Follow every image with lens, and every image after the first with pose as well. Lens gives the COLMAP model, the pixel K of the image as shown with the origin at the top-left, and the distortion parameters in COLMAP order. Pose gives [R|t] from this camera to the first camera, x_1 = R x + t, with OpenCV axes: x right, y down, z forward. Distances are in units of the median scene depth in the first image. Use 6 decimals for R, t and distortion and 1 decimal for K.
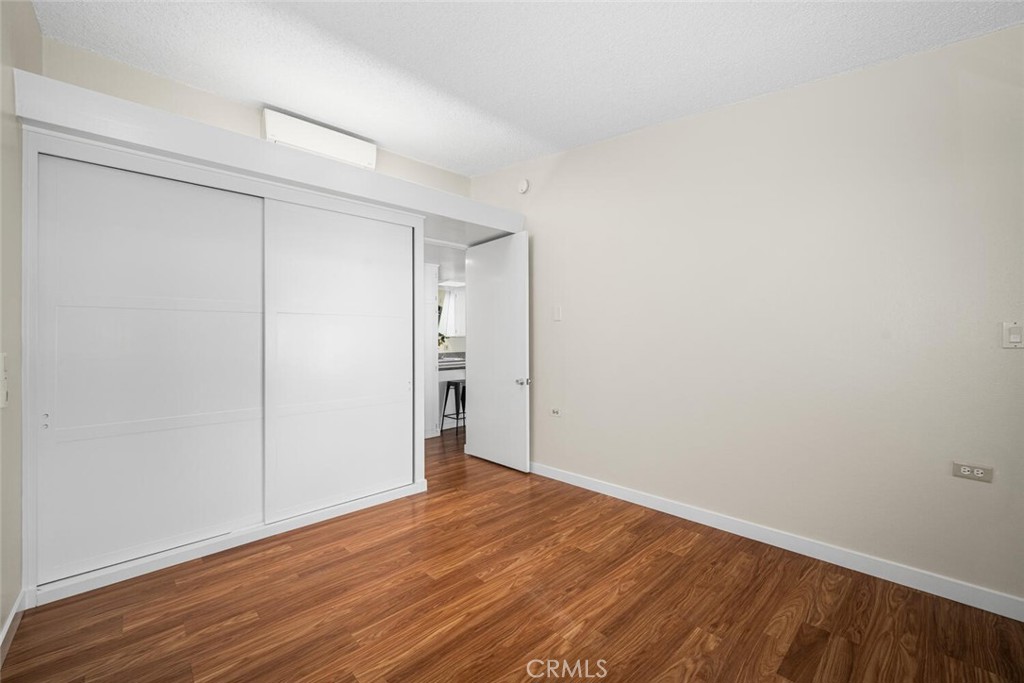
lens RADIAL K [[408.1, 0, 511.8], [0, 408.1, 337.6], [0, 0, 1]] dist [0.000764, 0.000450]
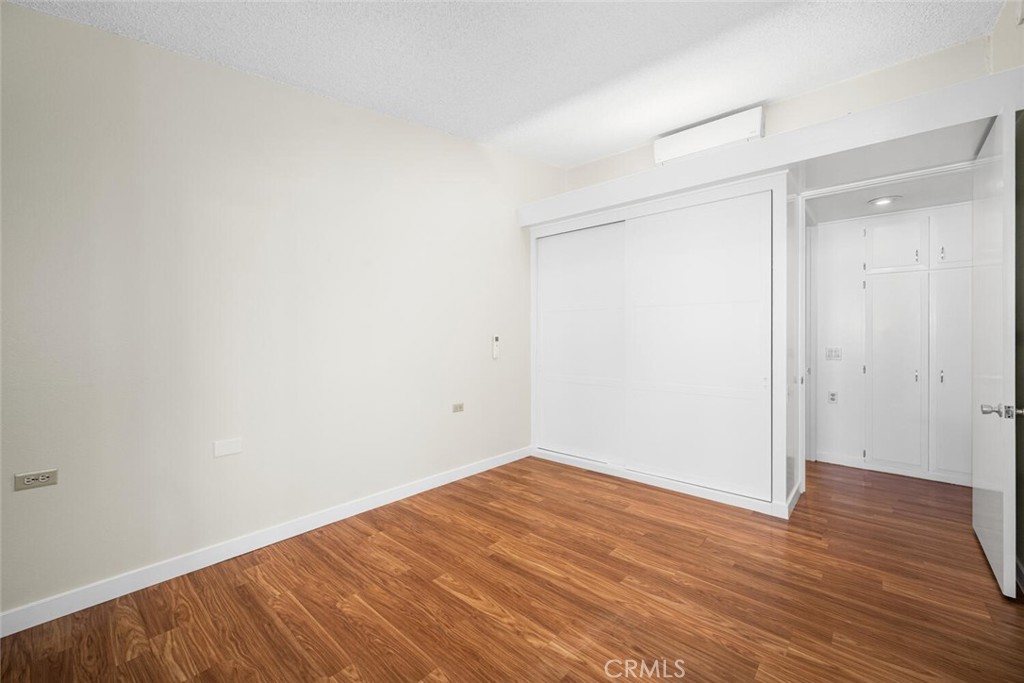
lens RADIAL K [[408.1, 0, 511.8], [0, 408.1, 337.6], [0, 0, 1]] dist [0.000764, 0.000450]
pose [[0.093386, 0.022019, -0.995386, 0.760636], [0.014134, 0.999625, 0.023439, 0.000845], [0.995530, -0.016258, 0.093040, 0.602277]]
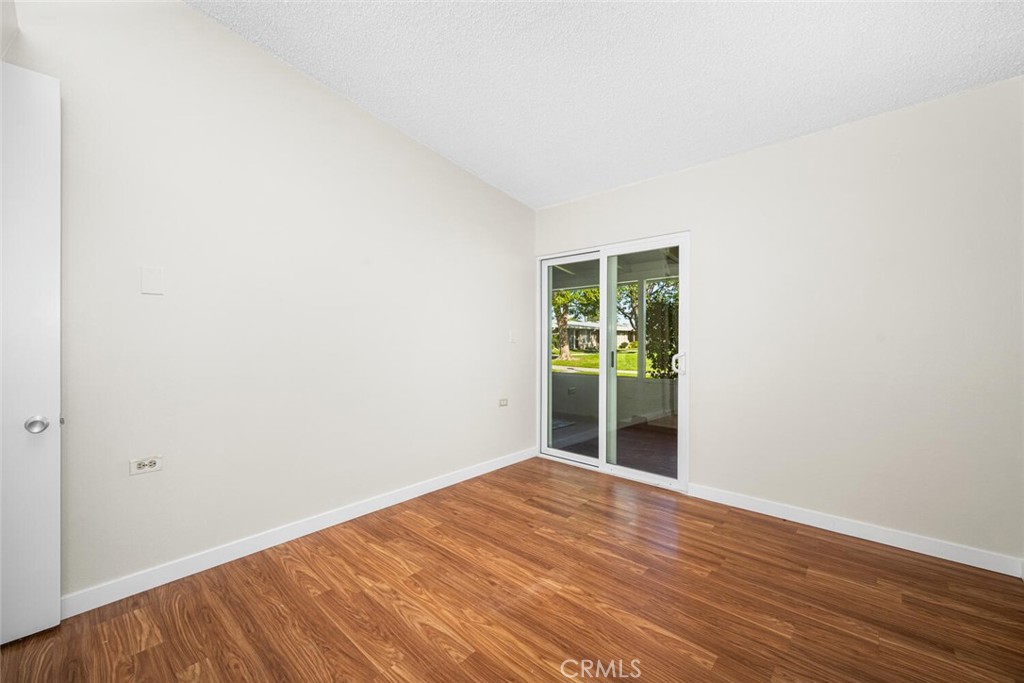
lens RADIAL K [[408.1, 0, 511.8], [0, 408.1, 337.6], [0, 0, 1]] dist [0.000764, 0.000450]
pose [[-0.088578, 0.019288, 0.995882, -0.745902], [-0.013729, 0.999694, -0.020583, 0.034443], [-0.995975, -0.015495, -0.088287, 0.906747]]
